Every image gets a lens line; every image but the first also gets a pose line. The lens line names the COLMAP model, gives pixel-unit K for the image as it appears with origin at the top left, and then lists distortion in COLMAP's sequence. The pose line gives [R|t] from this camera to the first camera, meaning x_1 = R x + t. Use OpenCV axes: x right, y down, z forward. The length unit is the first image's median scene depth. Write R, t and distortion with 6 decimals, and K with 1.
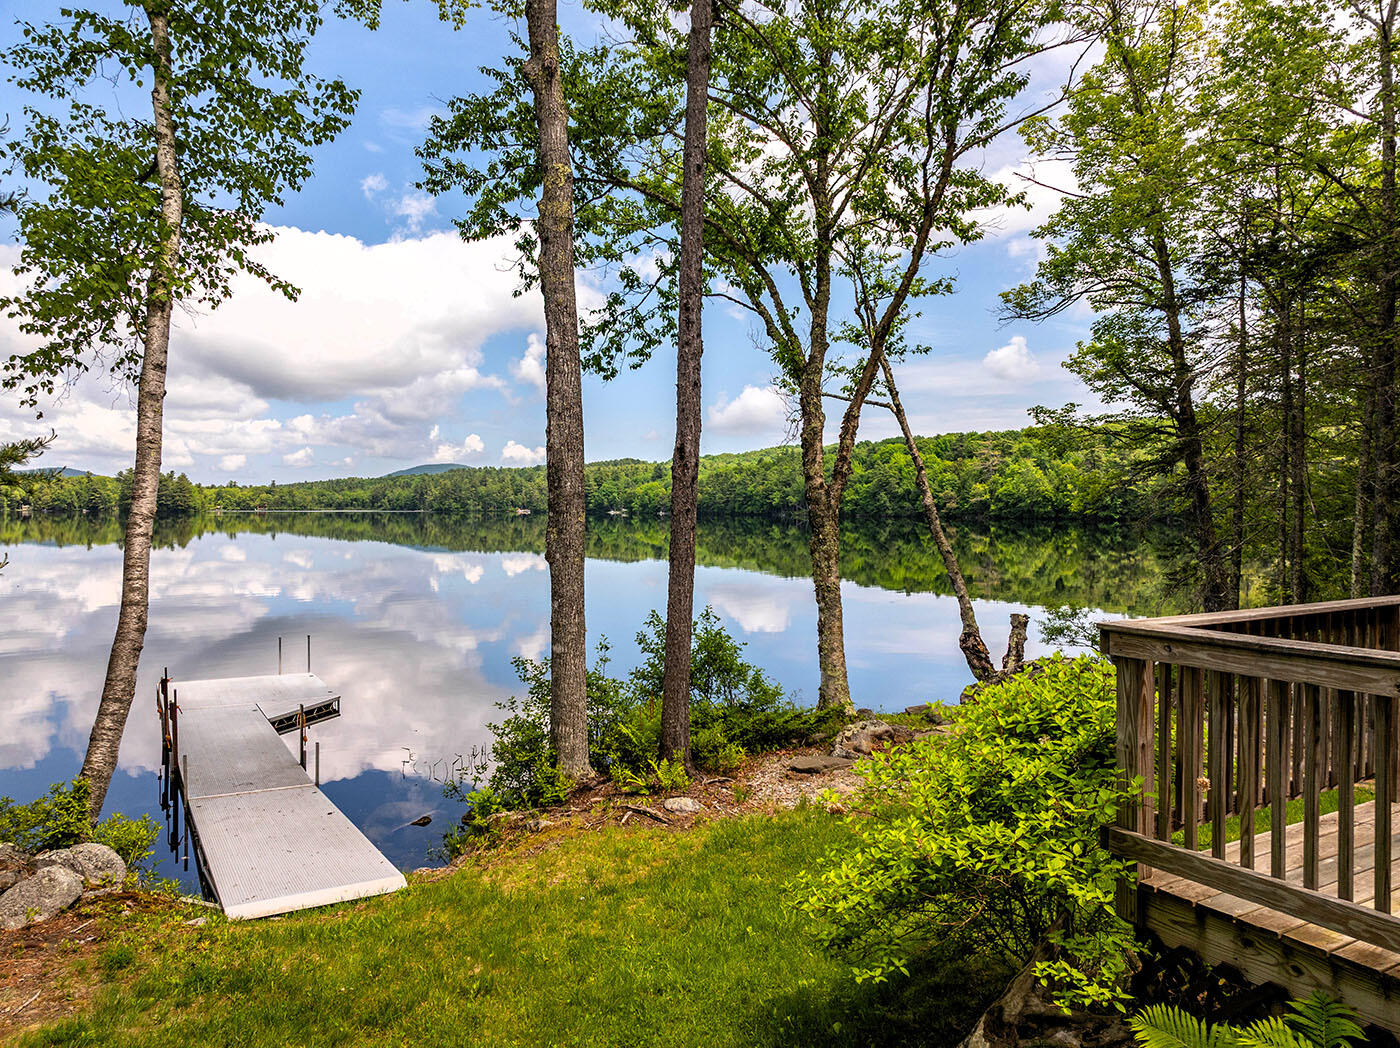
lens RADIAL K [[1002.9, 0, 700.0], [0, 1002.9, 524.0], [0, 0, 1]] dist [-0.008442, -0.004615]
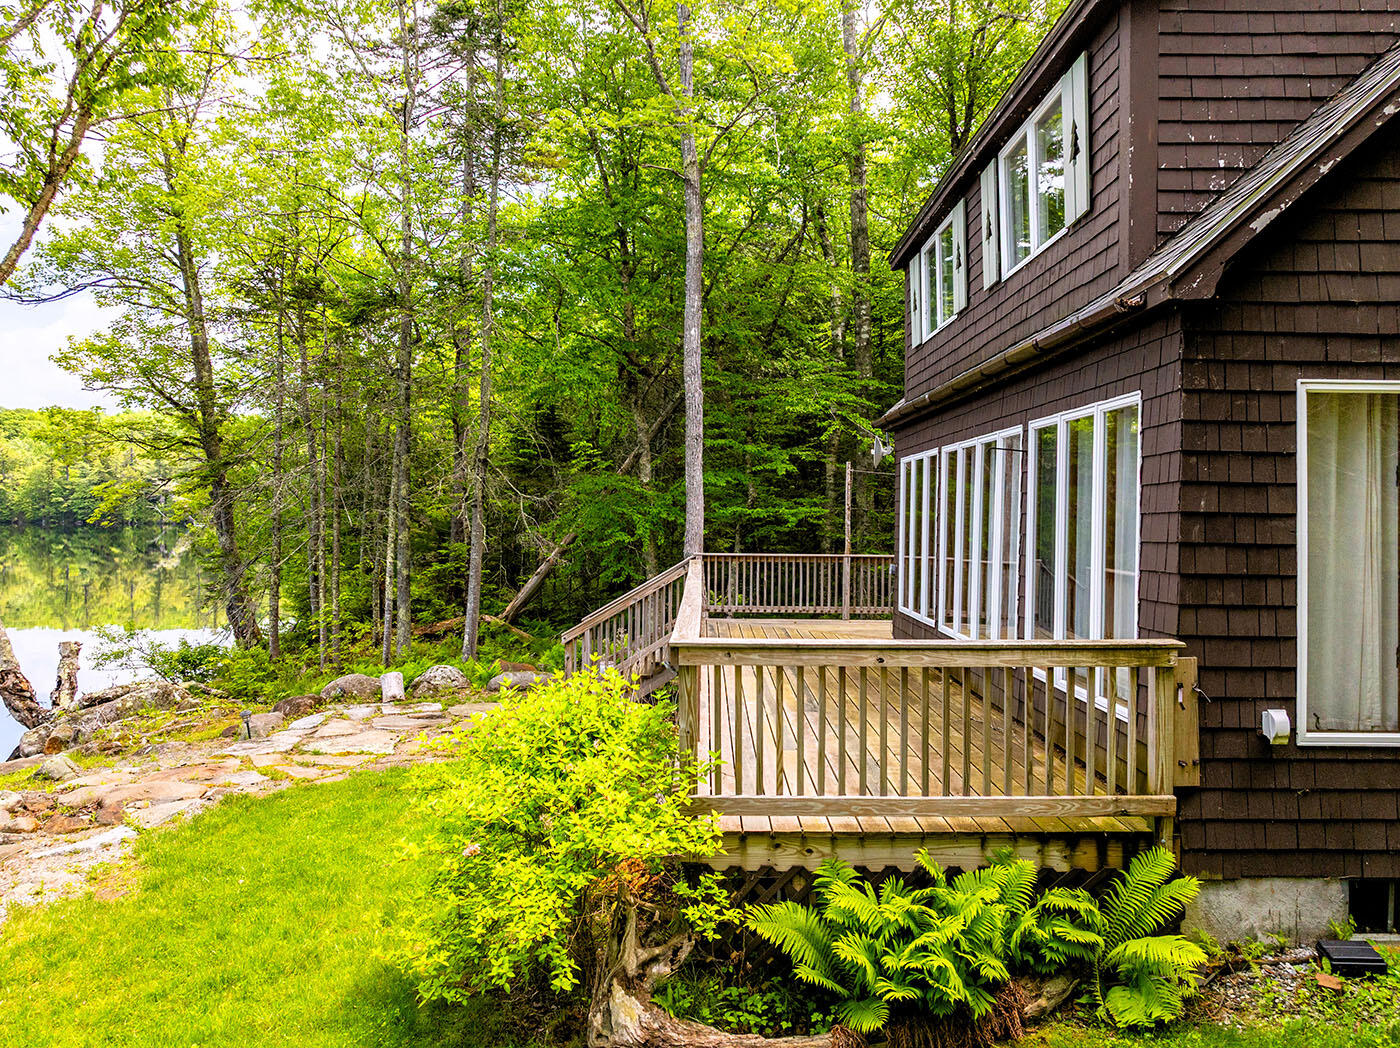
lens RADIAL K [[1002.9, 0, 700.0], [0, 1002.9, 524.0], [0, 0, 1]] dist [-0.008442, -0.004615]
pose [[0.517458, -0.010819, 0.855640, -0.149932], [0.011386, 0.999919, 0.005757, -0.013436], [-0.855633, 0.006763, 0.517539, 0.060150]]
